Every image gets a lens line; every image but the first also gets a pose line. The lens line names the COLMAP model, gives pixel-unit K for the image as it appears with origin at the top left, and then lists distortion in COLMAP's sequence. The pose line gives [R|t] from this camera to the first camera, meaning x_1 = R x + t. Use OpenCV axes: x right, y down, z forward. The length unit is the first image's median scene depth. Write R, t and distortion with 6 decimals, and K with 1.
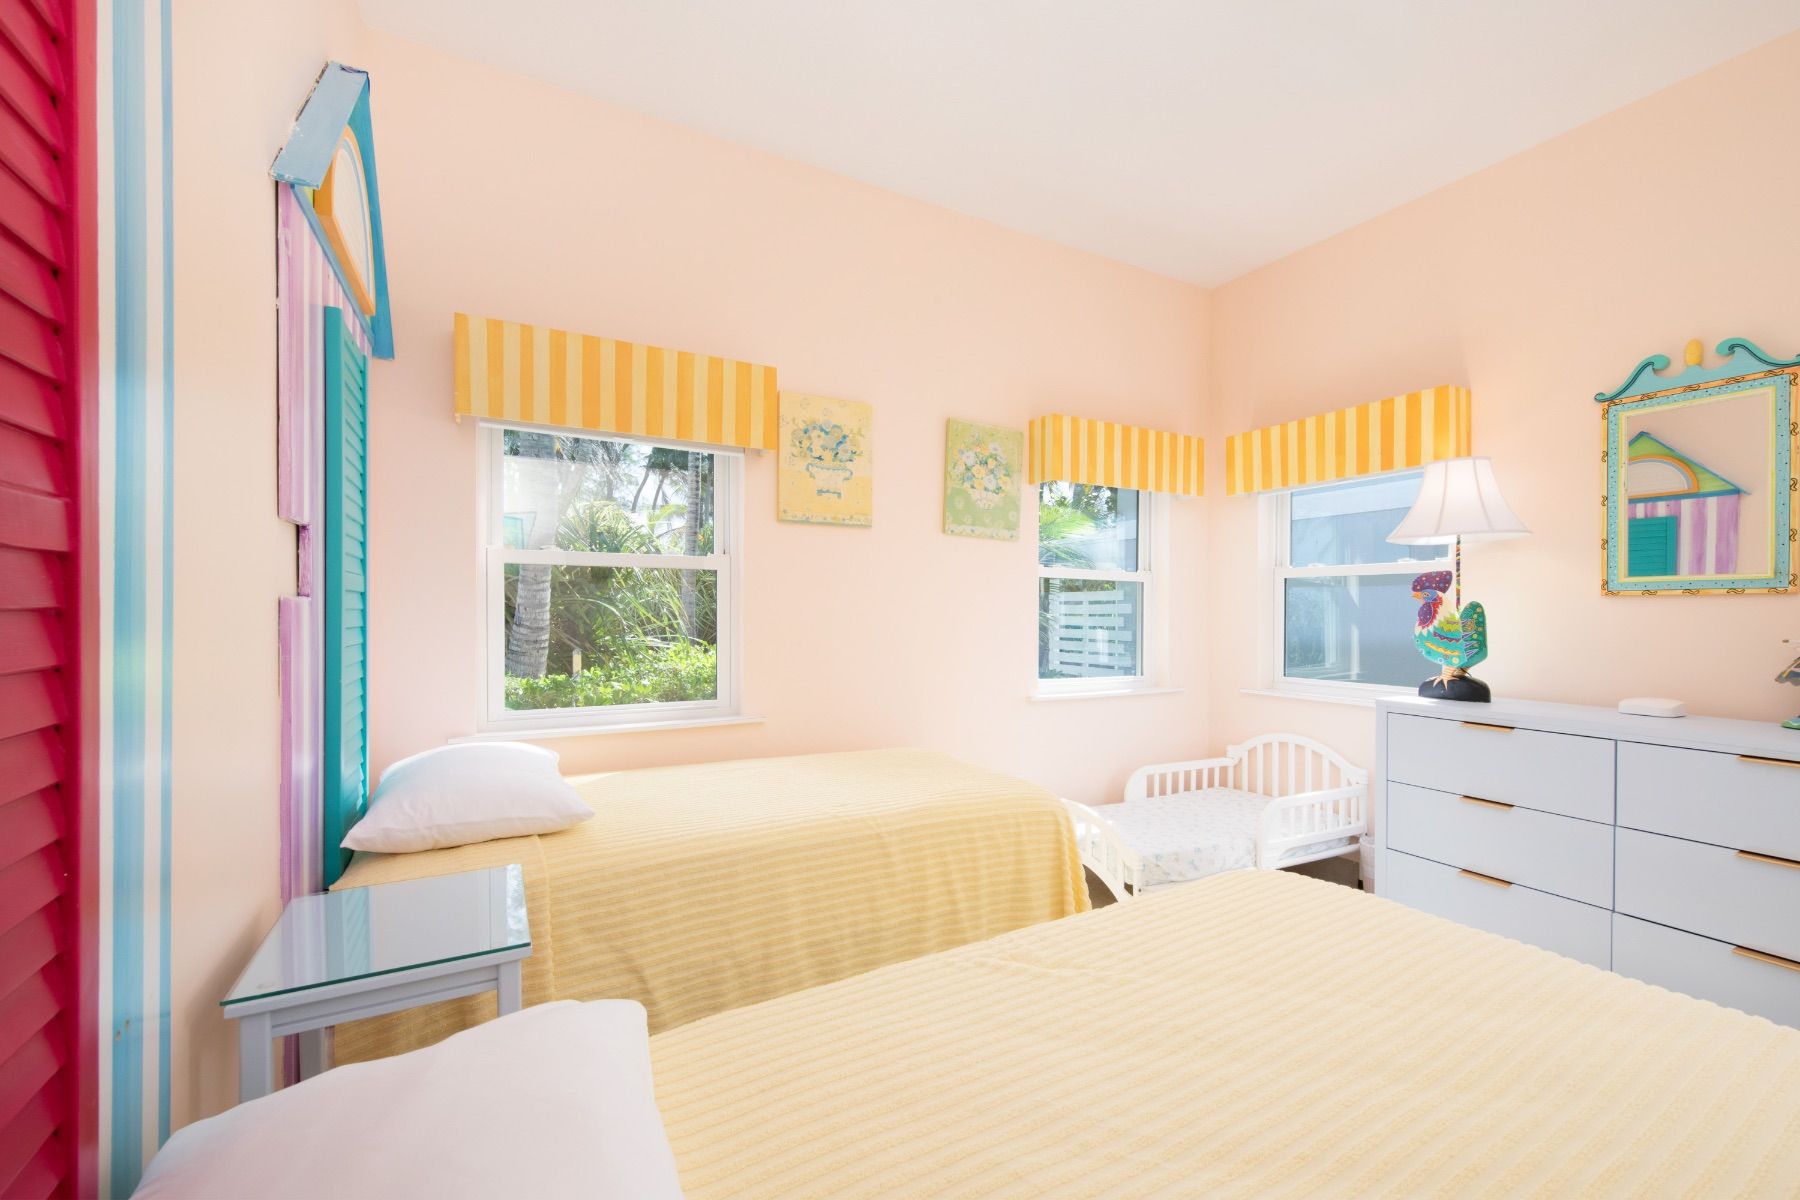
lens RADIAL K [[740.8, 0, 902.8], [0, 740.8, 609.5], [0, 0, 1]] dist [-0.021860, -0.002140]
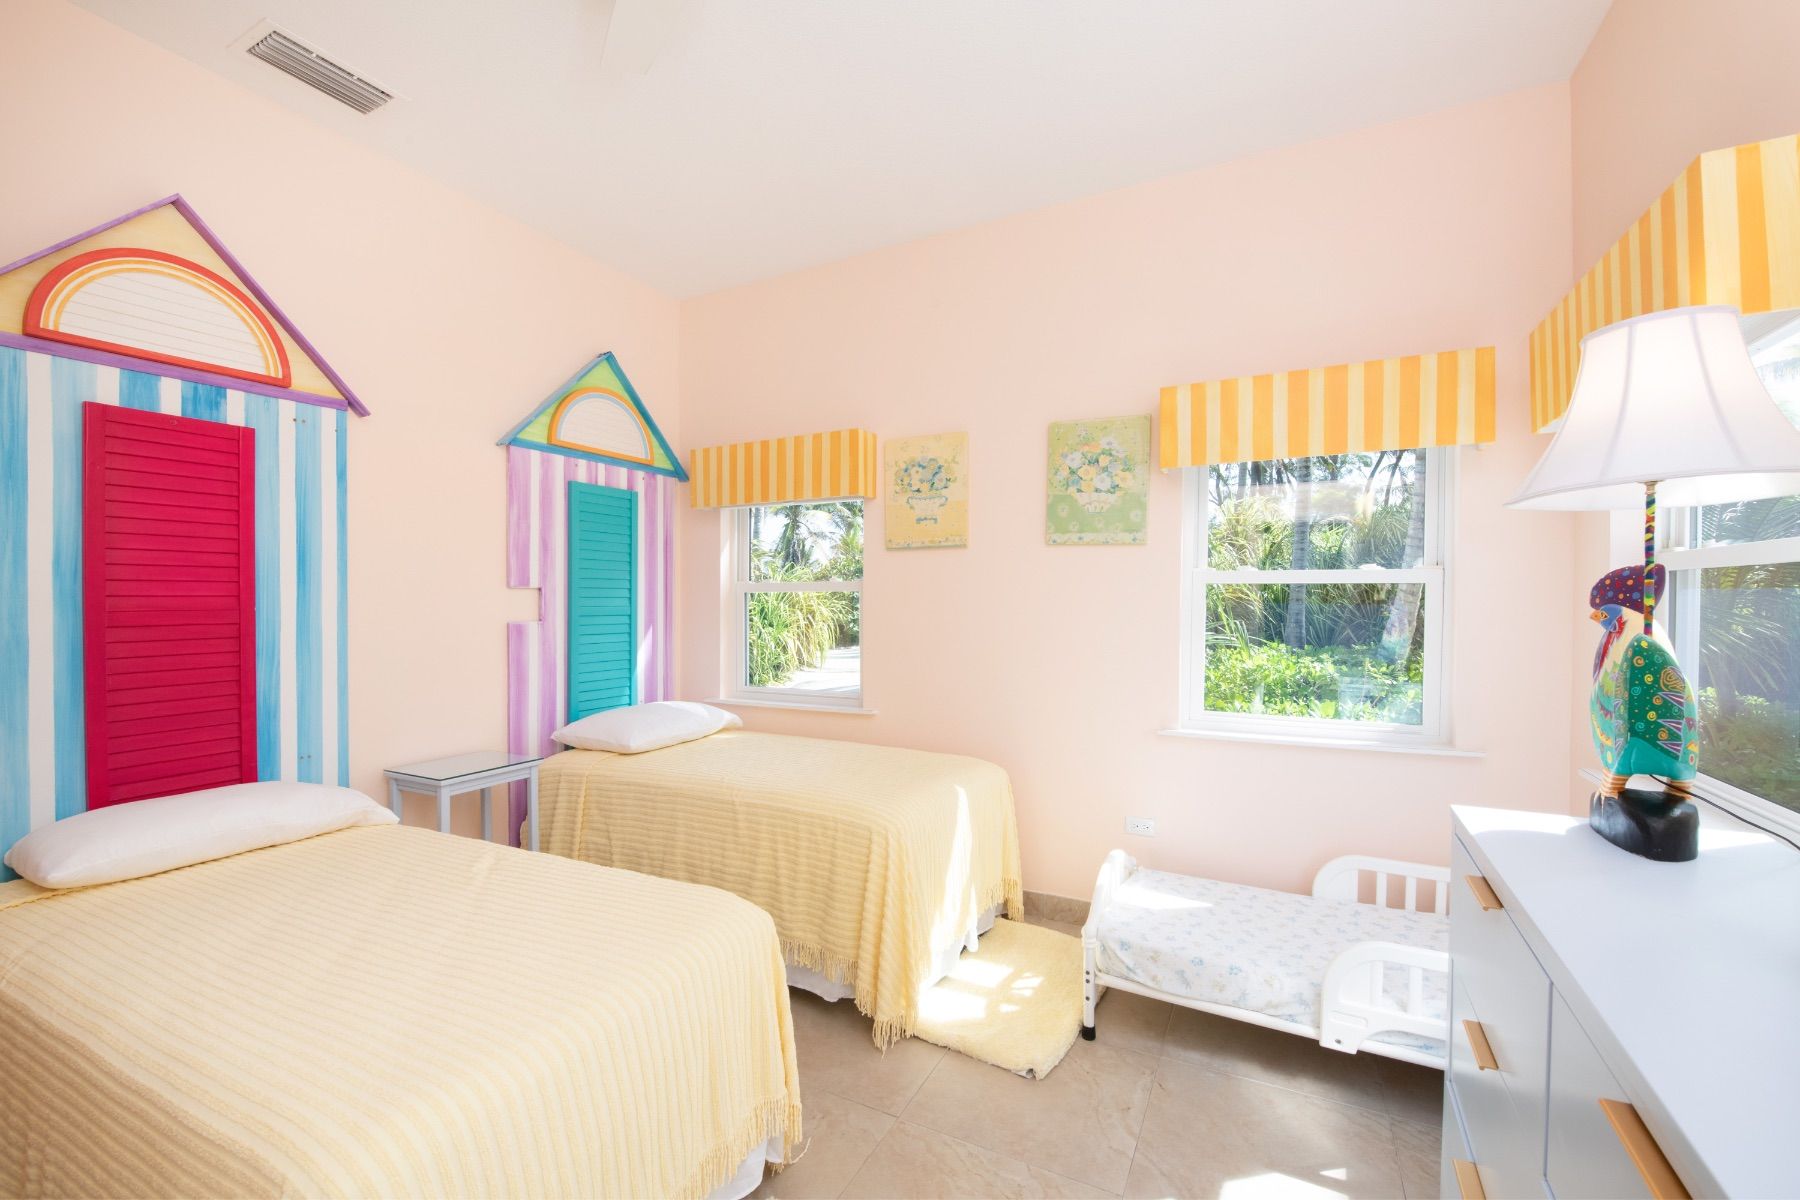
lens RADIAL K [[740.8, 0, 930.3], [0, 740.8, 605.5], [0, 0, 1]] dist [-0.021860, -0.002140]
pose [[0.568166, -0.003662, -0.822906, 0.754579], [0.008321, 0.999965, 0.001295, -0.026193], [0.822872, -0.007583, 0.568176, 0.329289]]
